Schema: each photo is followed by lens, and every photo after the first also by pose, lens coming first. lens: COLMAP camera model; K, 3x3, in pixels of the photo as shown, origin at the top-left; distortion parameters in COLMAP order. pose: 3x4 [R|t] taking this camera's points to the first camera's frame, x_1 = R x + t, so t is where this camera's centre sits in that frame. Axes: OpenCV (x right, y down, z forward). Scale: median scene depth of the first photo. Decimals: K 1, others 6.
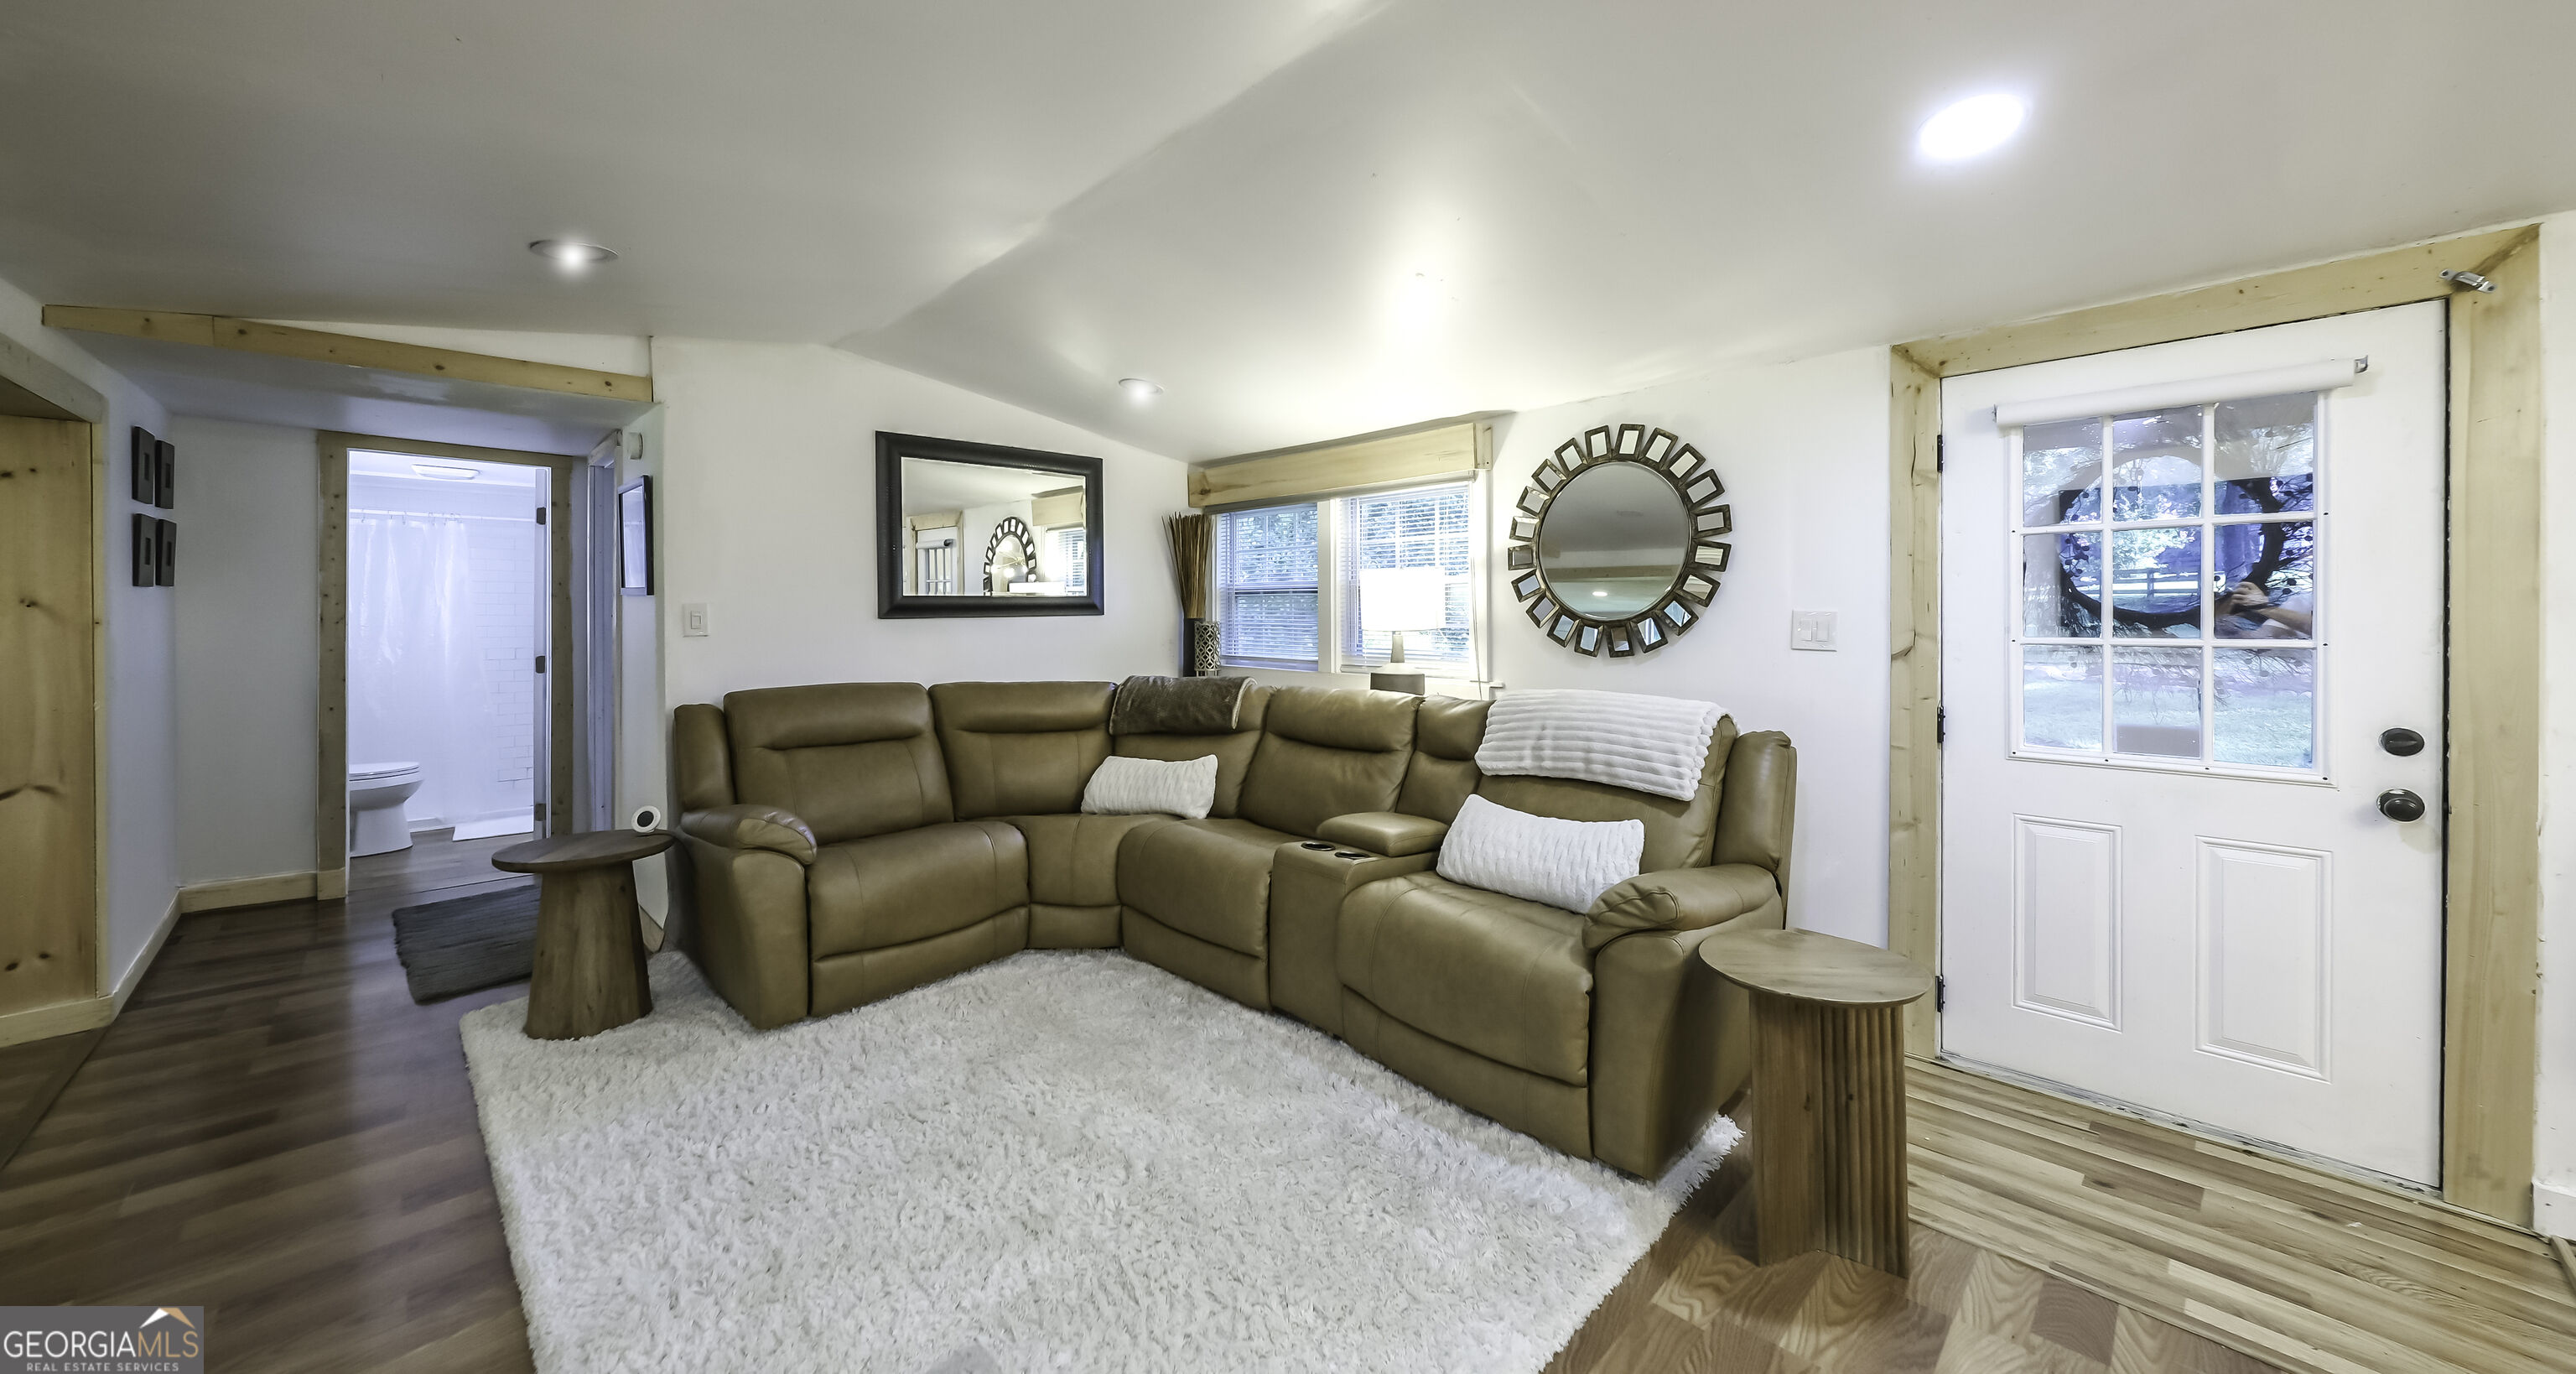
lens RADIAL K [[929.0, 0, 1240.0], [0, 929.0, 613.1], [0, 0, 1]] dist [0.000763, -0.000027]
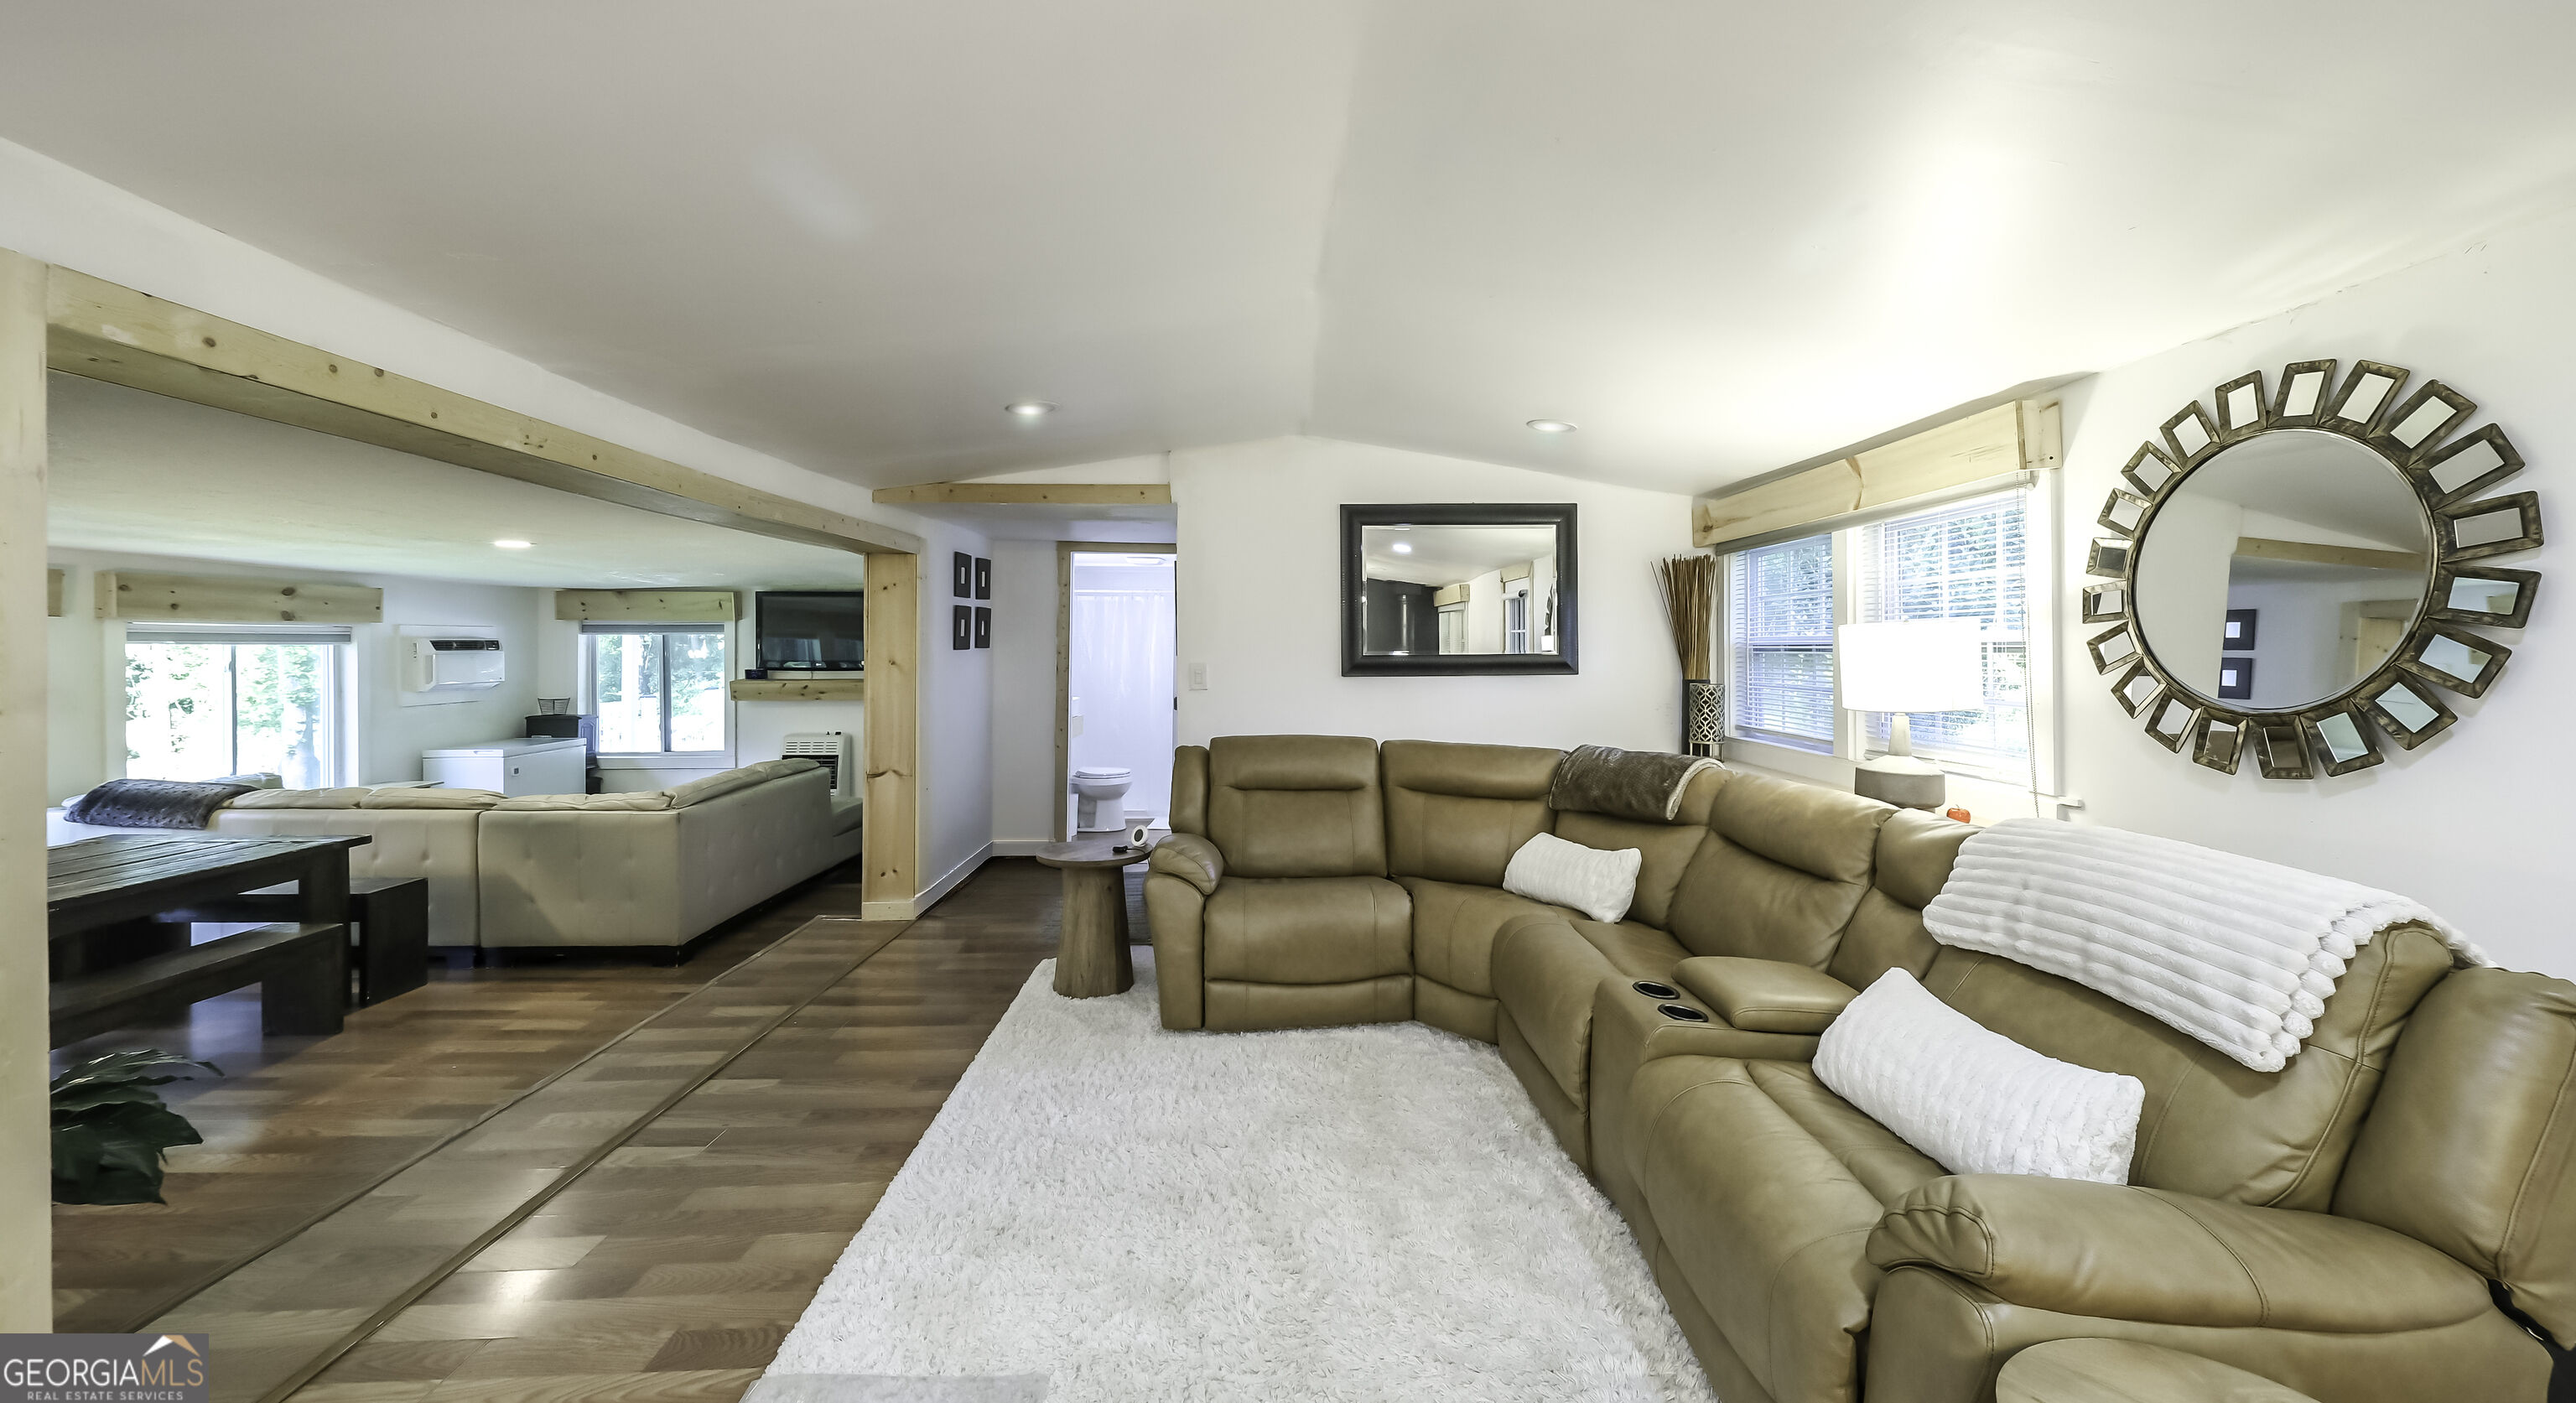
lens RADIAL K [[918.9, 0, 1306.8], [0, 918.9, 643.7], [0, 0, 1]] dist [-0.002087, -0.000193]
pose [[0.754774, -0.003236, -0.655977, 0.323027], [-0.000910, 0.999982, -0.005980, -0.030117], [0.655984, 0.005110, 0.754758, 0.192029]]
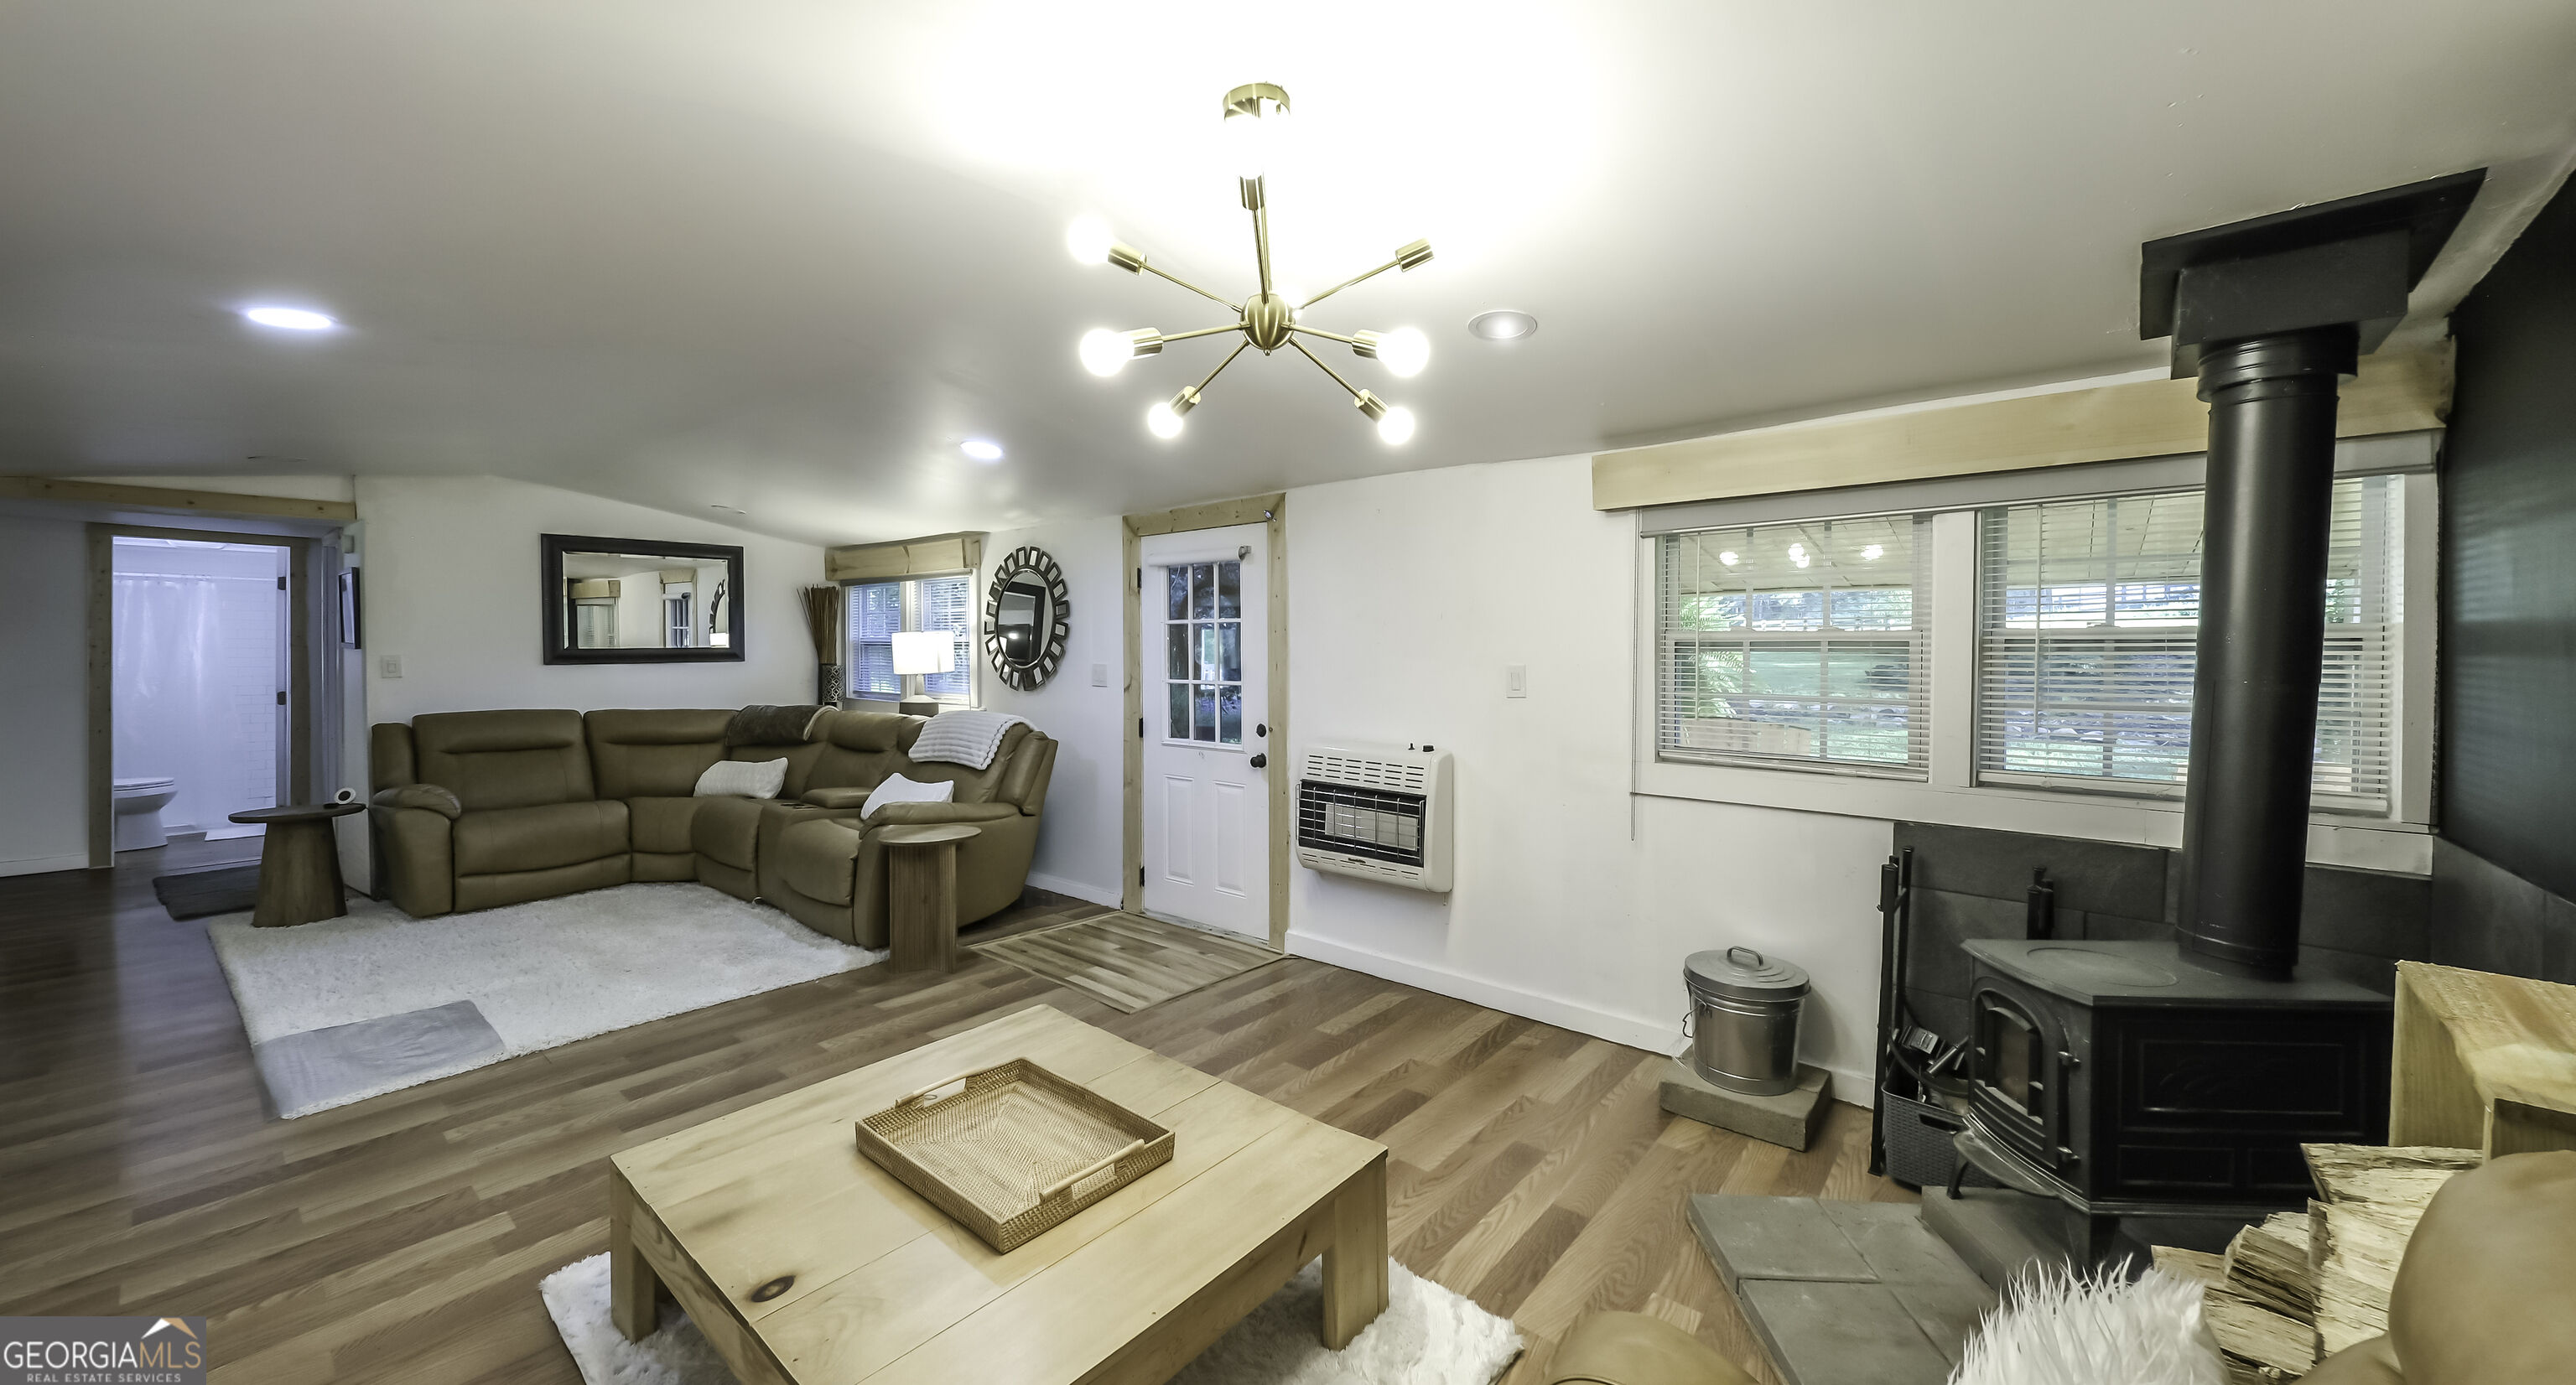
lens RADIAL K [[1053.9, 0, 1386.6], [0, 1053.9, 649.5], [0, 0, 1]] dist [-0.008545, 0.003061]
pose [[0.990304, 0.004312, 0.138849, 0.761547], [-0.004972, 0.999978, 0.004413, -0.035294], [-0.138827, -0.005061, 0.990304, -0.881851]]
